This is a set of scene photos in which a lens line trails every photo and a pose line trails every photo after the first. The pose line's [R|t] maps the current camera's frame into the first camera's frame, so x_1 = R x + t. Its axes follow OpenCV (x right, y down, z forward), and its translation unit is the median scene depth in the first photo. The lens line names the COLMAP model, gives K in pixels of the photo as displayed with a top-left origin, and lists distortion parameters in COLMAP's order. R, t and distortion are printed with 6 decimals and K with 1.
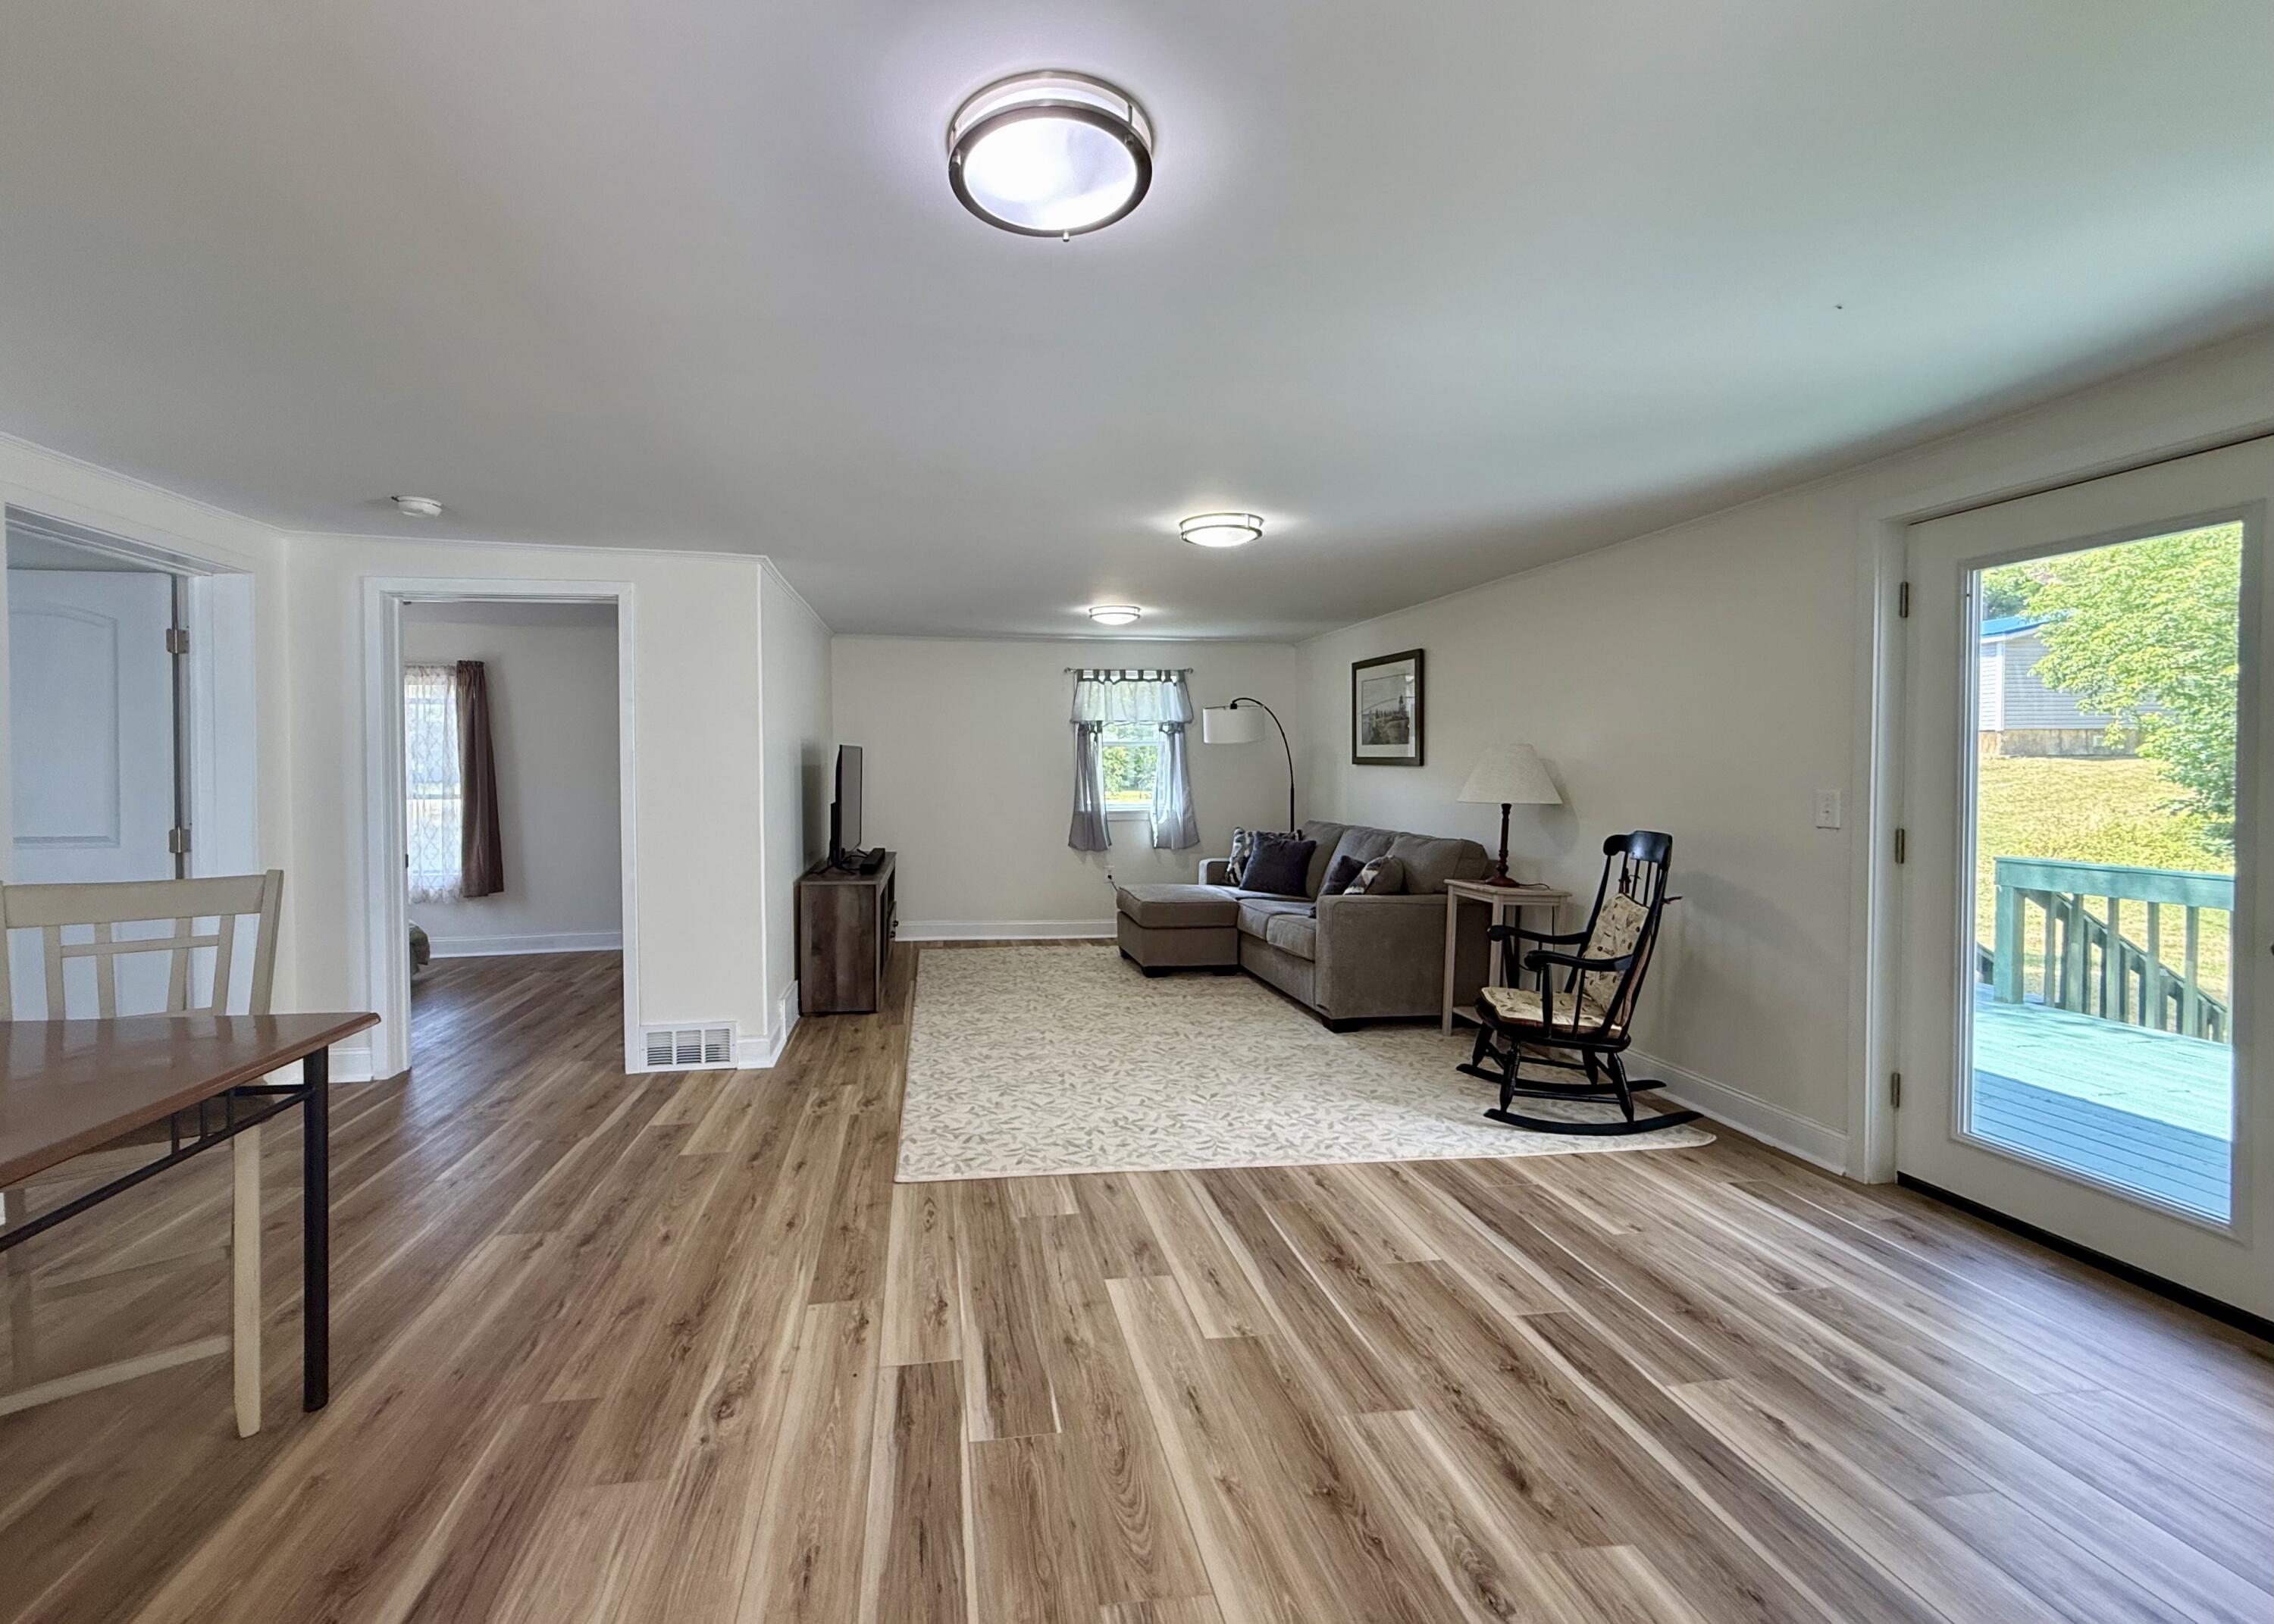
lens RADIAL K [[943.6, 0, 1129.5], [0, 943.6, 791.9], [0, 0, 1]] dist [0.000075, 0.000055]
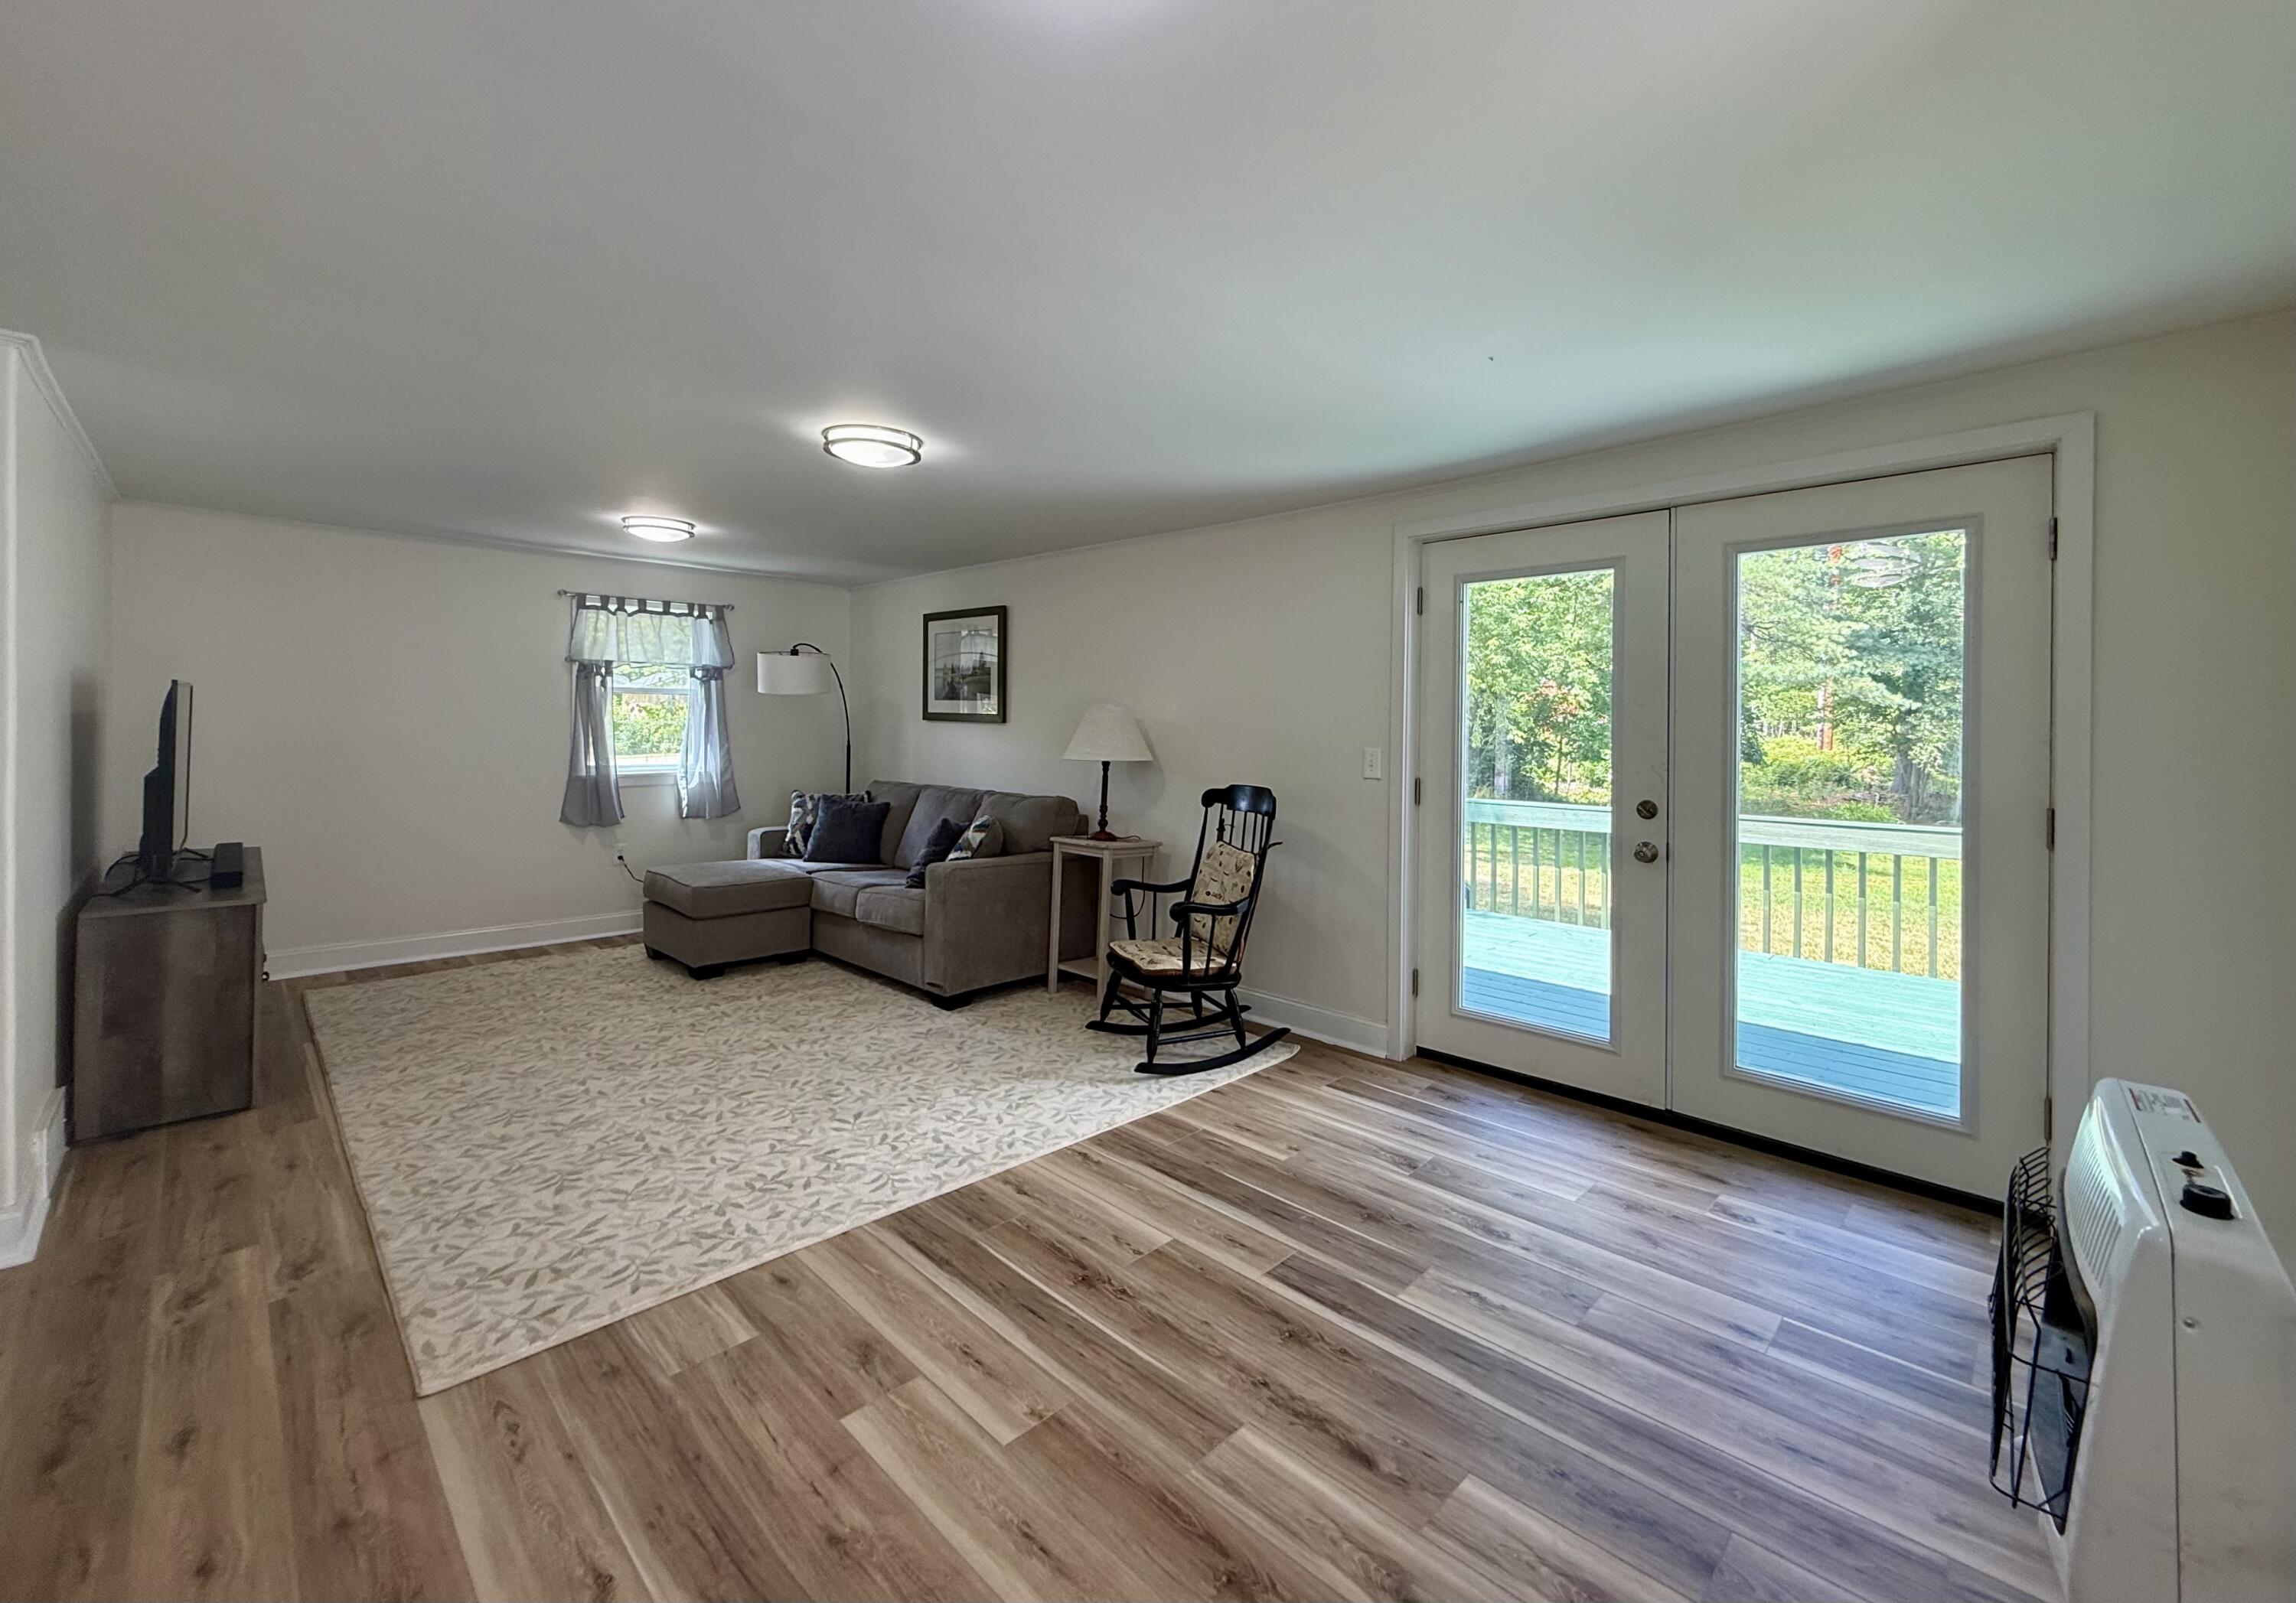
lens RADIAL K [[904.2, 0, 1171.2], [0, 904.2, 730.6], [0, 0, 1]] dist [-0.000618, 0.000259]
pose [[0.804149, 0.005931, 0.594398, -0.174523], [0.002468, 0.999908, -0.013316, -0.009914], [-0.594422, 0.012175, 0.804061, 0.194216]]
